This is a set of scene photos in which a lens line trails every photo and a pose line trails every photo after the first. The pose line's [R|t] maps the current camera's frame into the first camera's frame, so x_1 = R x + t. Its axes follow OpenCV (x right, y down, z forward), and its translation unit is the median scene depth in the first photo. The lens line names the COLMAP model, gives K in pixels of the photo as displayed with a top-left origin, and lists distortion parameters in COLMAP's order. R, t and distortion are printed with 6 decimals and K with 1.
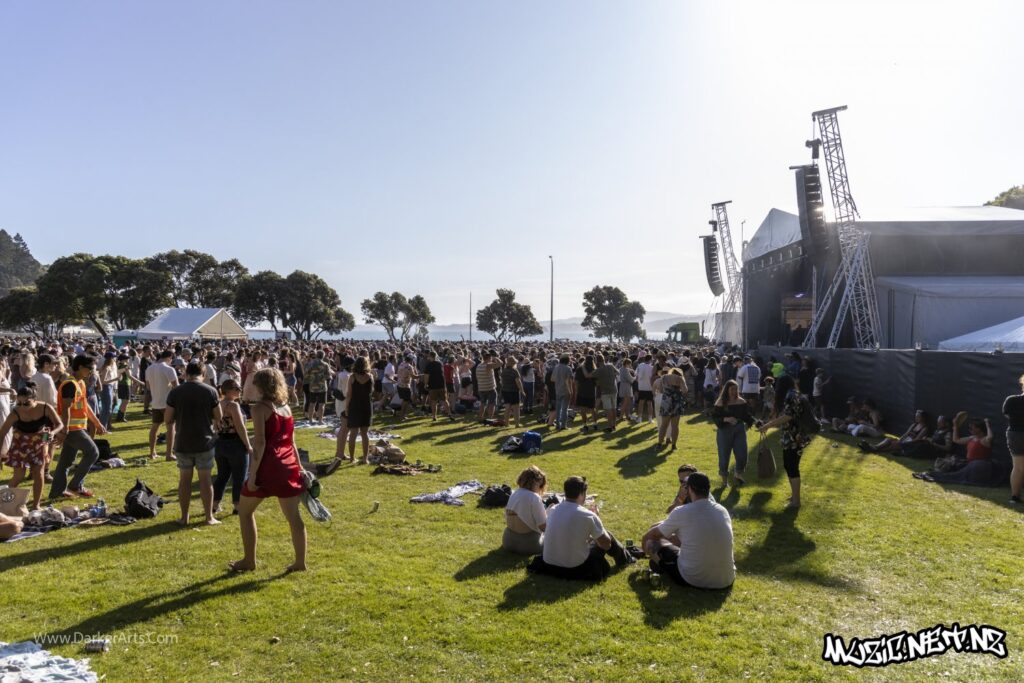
lens RADIAL K [[681.2, 0, 512.0], [0, 681.2, 341.5], [0, 0, 1]] dist [0.001737, 0.001919]
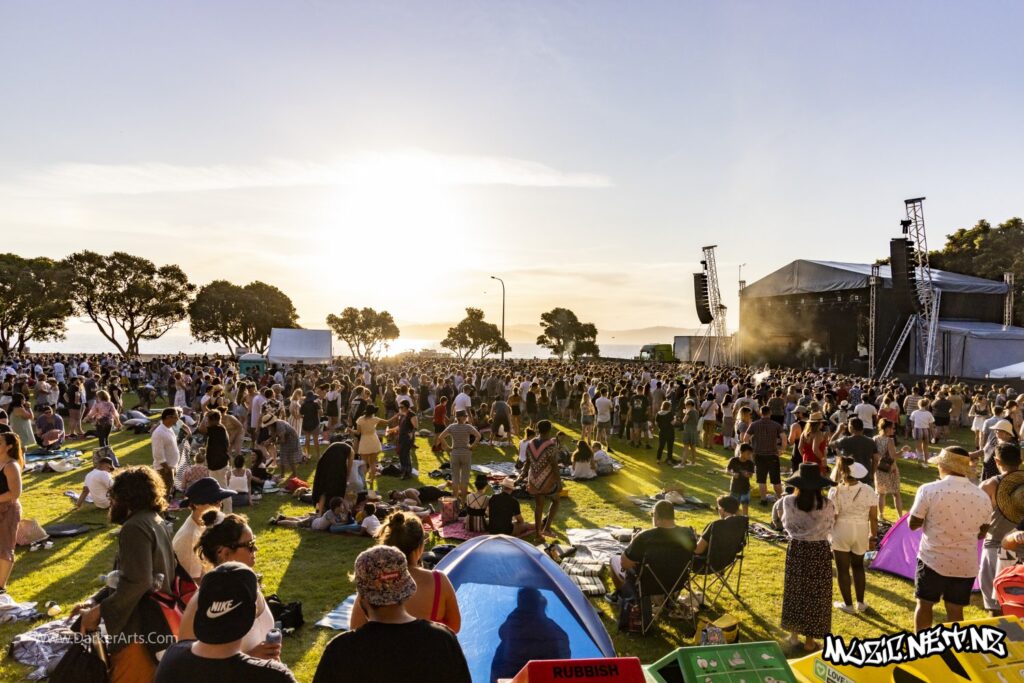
lens RADIAL K [[672.2, 0, 512.0], [0, 672.2, 341.5], [0, 0, 1]] dist [0.002879, 0.000679]
pose [[0.931715, 0.011547, 0.363006, -0.331971], [-0.007788, 0.999900, -0.011818, -0.014222], [-0.363106, 0.008185, 0.931712, 0.017596]]
